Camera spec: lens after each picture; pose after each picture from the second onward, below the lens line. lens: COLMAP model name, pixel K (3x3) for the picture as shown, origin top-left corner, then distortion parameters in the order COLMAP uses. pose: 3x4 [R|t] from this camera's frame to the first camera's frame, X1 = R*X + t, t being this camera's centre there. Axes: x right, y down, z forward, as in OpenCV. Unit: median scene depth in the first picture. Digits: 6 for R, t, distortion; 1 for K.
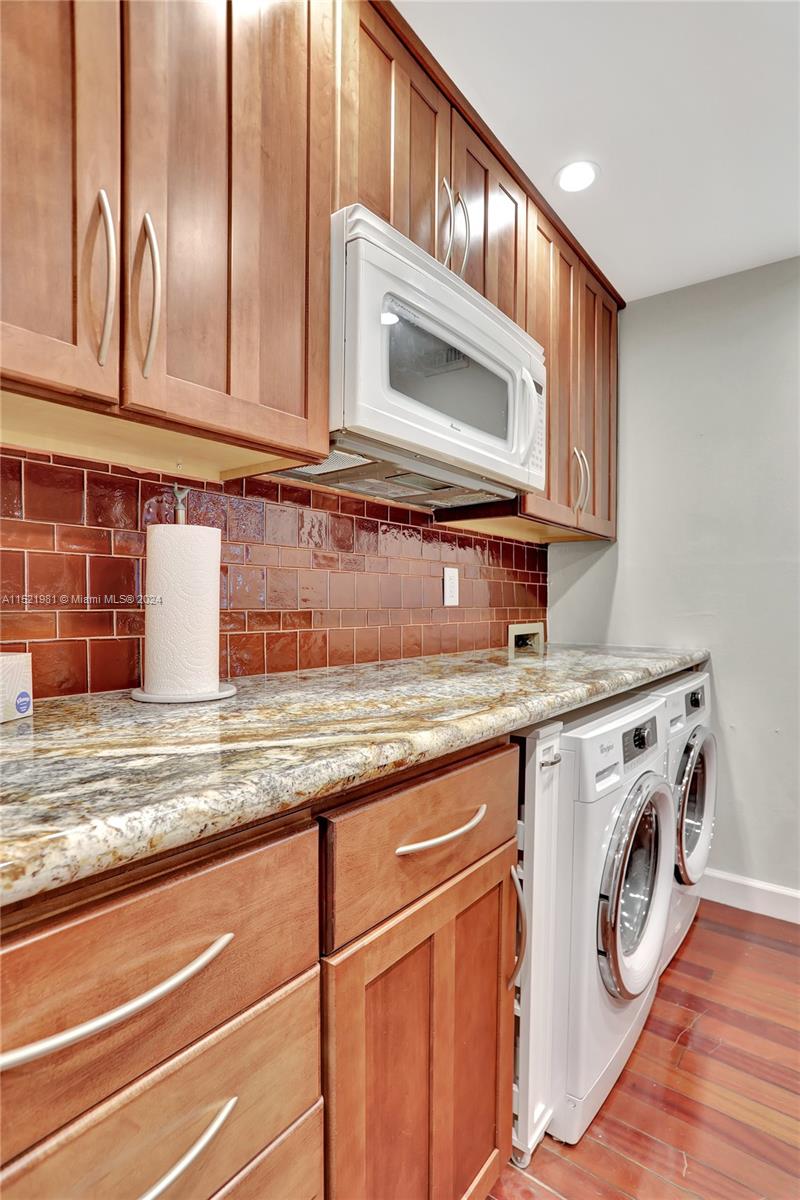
lens RADIAL K [[599.5, 0, 400.0], [0, 599.5, 600.0], [0, 0, 1]] dist [-0.068444, 0.025276]
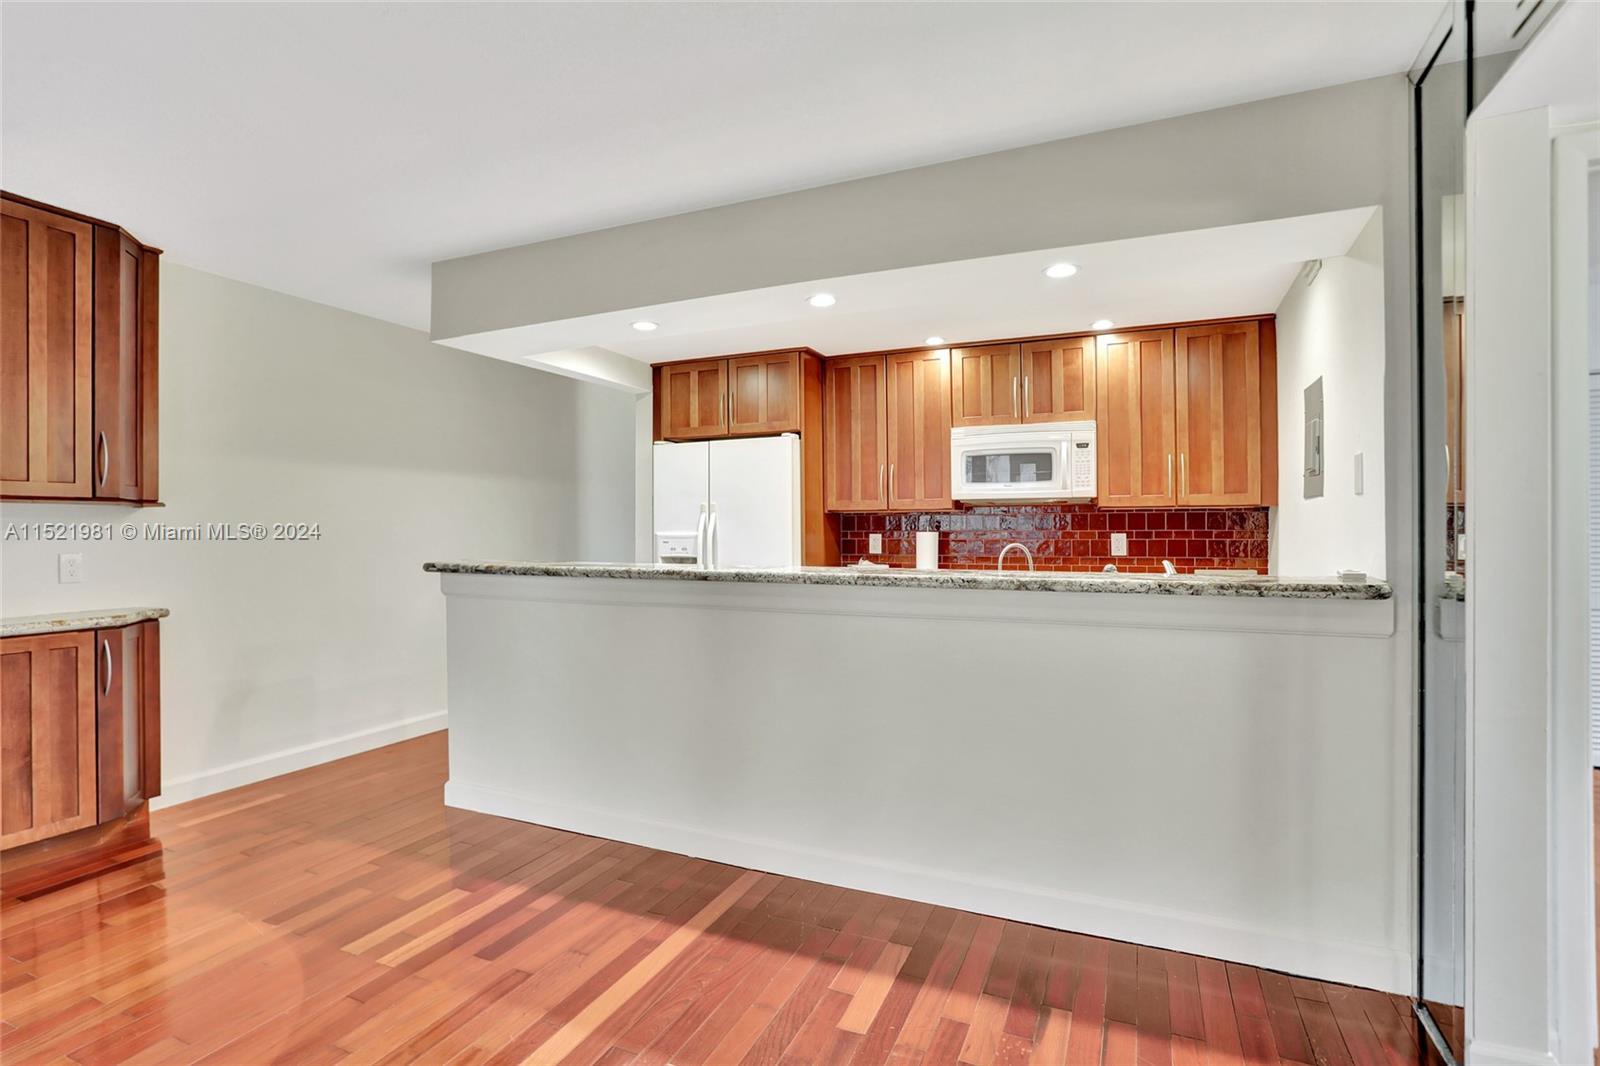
lens RADIAL K [[799.3, 0, 762.3], [0, 799.3, 532.0], [0, 0, 1]] dist [-0.068444, 0.025276]
pose [[0.215089, -0.000528, -0.976594, 2.526144], [0.014208, 0.999896, 0.002589, -0.095009], [0.976491, -0.014432, 0.215074, -0.594160]]
